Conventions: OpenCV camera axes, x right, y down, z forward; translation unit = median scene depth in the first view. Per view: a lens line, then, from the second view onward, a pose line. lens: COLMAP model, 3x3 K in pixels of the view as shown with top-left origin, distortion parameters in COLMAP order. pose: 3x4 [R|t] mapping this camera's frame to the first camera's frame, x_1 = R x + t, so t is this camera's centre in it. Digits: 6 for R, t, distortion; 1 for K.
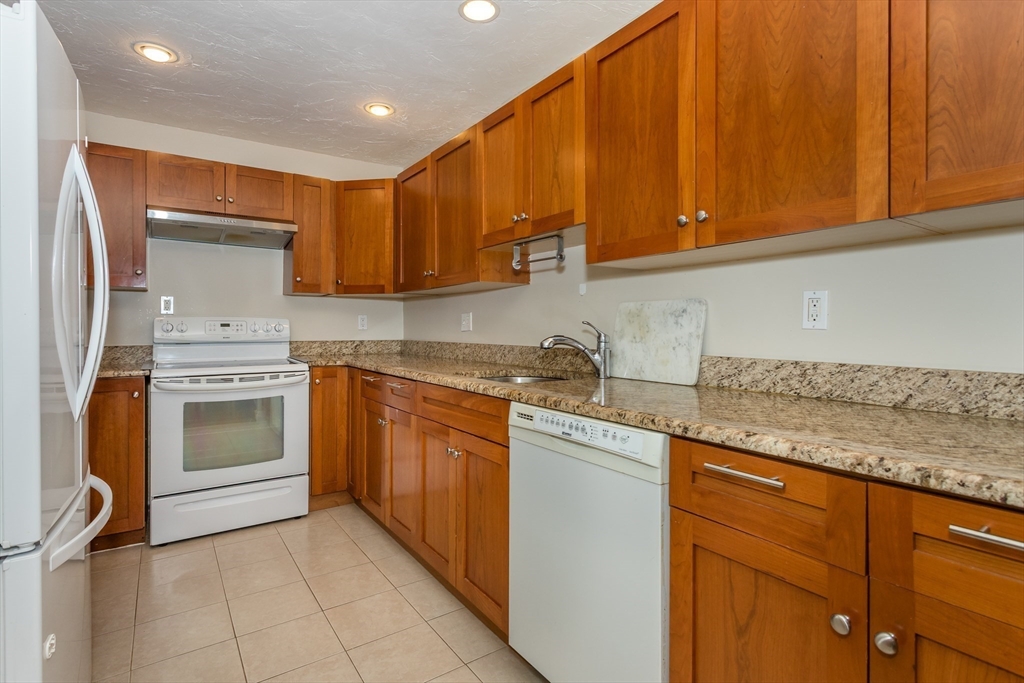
lens RADIAL K [[504.7, 0, 516.1], [0, 504.7, 332.0], [0, 0, 1]] dist [-0.001429, -0.000643]
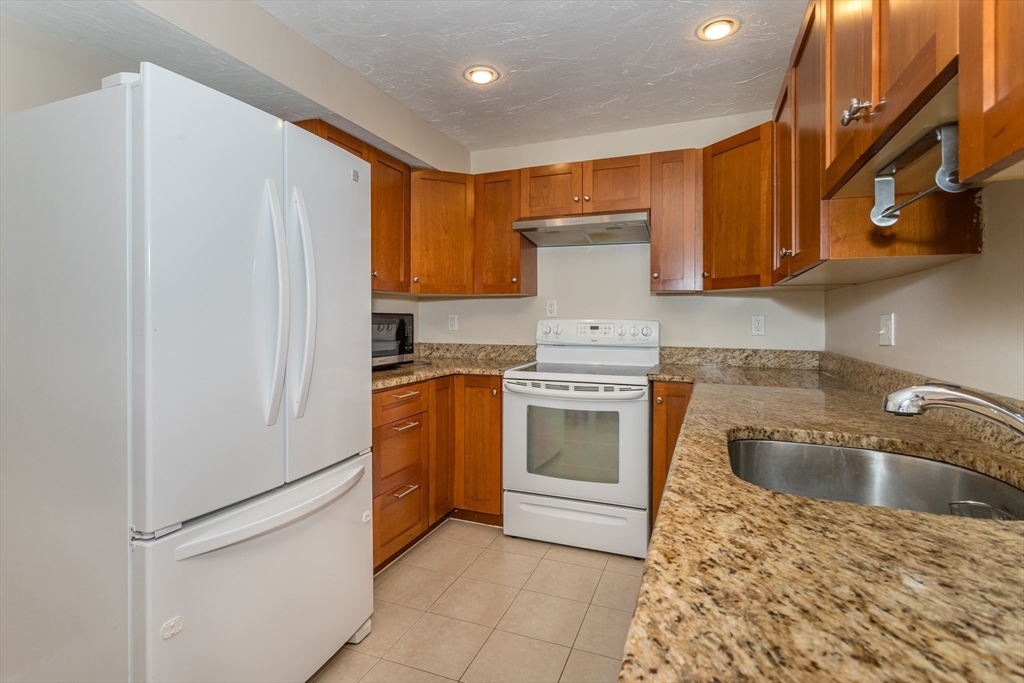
lens RADIAL K [[504.7, 0, 507.8], [0, 504.7, 320.6], [0, 0, 1]] dist [-0.001429, -0.000643]
pose [[0.551912, 0.005498, -0.833884, 0.159925], [-0.013238, 0.999910, -0.002170, -0.026358], [0.833797, 0.012237, 0.551935, 0.369406]]
